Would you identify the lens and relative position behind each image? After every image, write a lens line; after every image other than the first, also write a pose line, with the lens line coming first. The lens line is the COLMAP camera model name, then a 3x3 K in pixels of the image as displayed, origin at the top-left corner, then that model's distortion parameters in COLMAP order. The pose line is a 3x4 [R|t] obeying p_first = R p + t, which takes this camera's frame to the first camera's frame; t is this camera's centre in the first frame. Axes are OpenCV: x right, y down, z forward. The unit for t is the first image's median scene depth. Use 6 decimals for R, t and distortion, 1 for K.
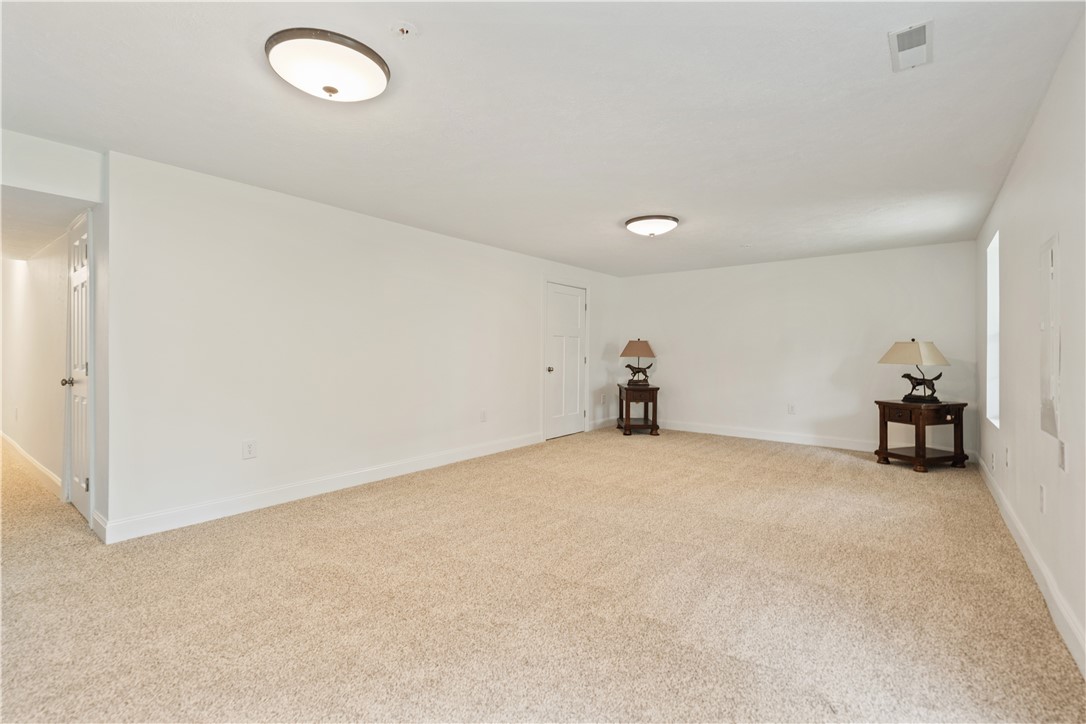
lens RADIAL K [[503.2, 0, 548.6], [0, 503.2, 361.0], [0, 0, 1]] dist [0.003497, -0.000534]
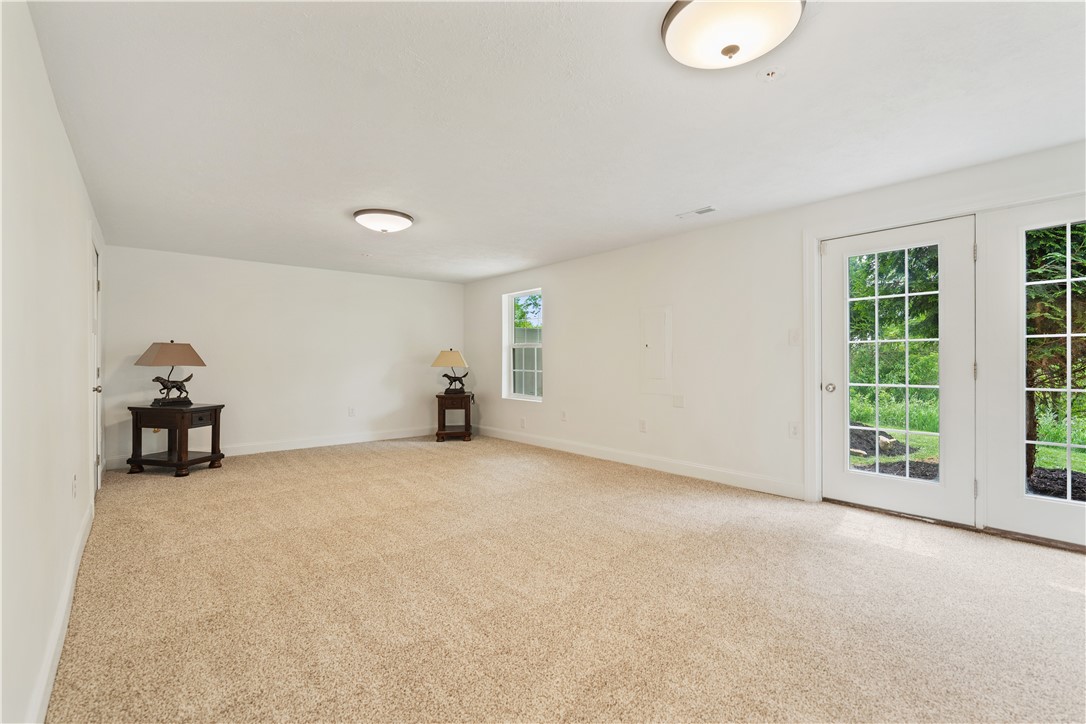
lens RADIAL K [[503.2, 0, 548.6], [0, 503.2, 361.0], [0, 0, 1]] dist [0.003497, -0.000534]
pose [[0.167450, -0.011485, 0.985814, -0.607968], [0.014172, 0.999857, 0.009242, -0.018847], [-0.985779, 0.012423, 0.167589, 0.501381]]
